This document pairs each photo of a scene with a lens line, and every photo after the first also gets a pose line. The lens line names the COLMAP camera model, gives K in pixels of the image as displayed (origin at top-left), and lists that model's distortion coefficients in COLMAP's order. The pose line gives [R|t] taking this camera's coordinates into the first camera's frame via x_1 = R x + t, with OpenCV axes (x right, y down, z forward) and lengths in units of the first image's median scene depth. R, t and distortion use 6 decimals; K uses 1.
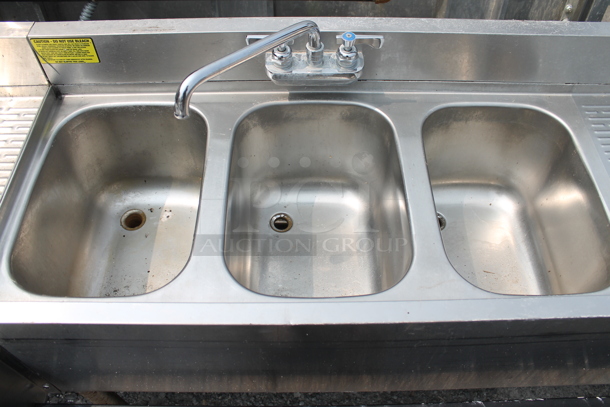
lens RADIAL K [[520.7, 0, 305.0], [0, 520.7, 203.5], [0, 0, 1]] dist [-0.171806, 0.155857]
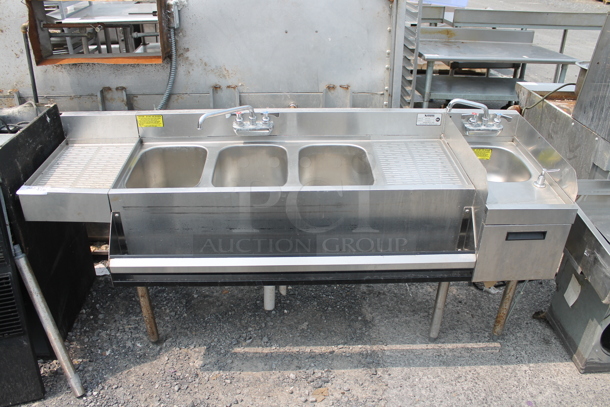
lens RADIAL K [[520.7, 0, 305.0], [0, 520.7, 203.5], [0, 0, 1]] dist [-0.171806, 0.155857]
pose [[0.999771, -0.010559, 0.018632, 0.200393], [0.016723, 0.928398, -0.371210, 0.915274], [-0.013378, 0.371437, 0.928362, -1.059204]]
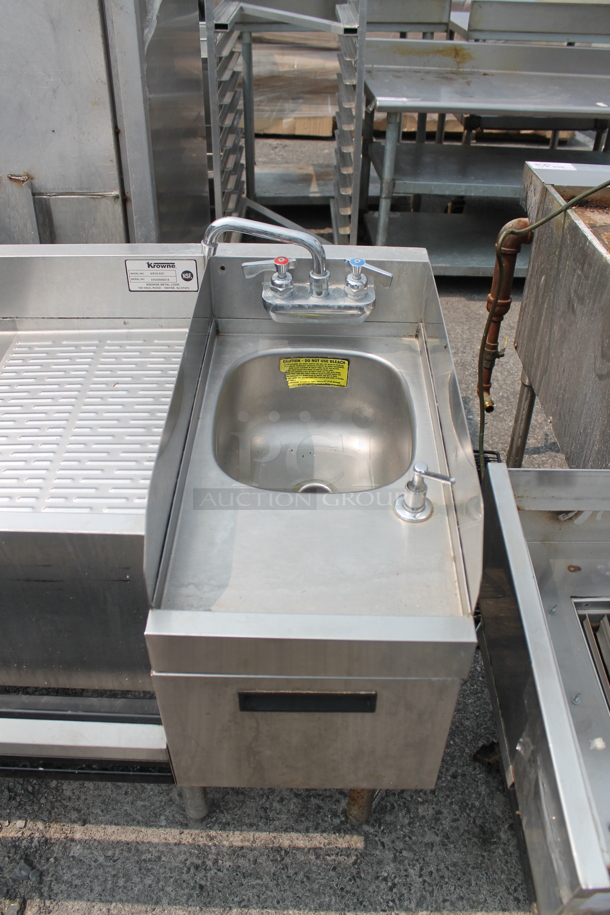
lens RADIAL K [[781.1, 0, 305.0], [0, 781.1, 457.5], [0, 0, 1]] dist [-0.171806, 0.155857]
pose [[0.999723, 0.015414, -0.017798, 1.062999], [-0.019019, 0.974283, -0.224523, 0.269344], [0.013879, 0.224799, 0.974306, -0.190470]]
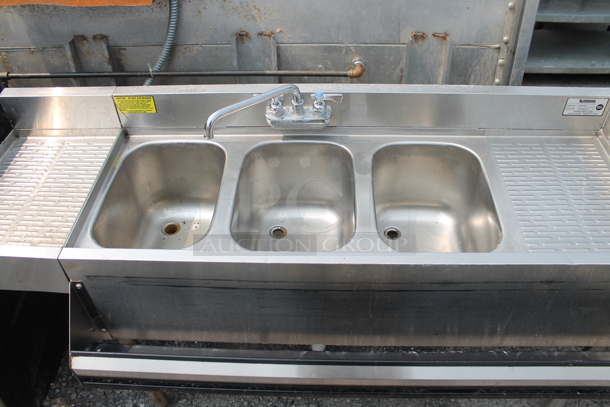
lens RADIAL K [[520.7, 0, 305.0], [0, 520.7, 203.5], [0, 0, 1]] dist [-0.171806, 0.155857]
pose [[0.998081, 0.011784, -0.060796, 0.123912], [-0.021959, 0.985282, -0.169521, 0.224190], [0.057904, 0.170530, 0.983650, -0.407439]]
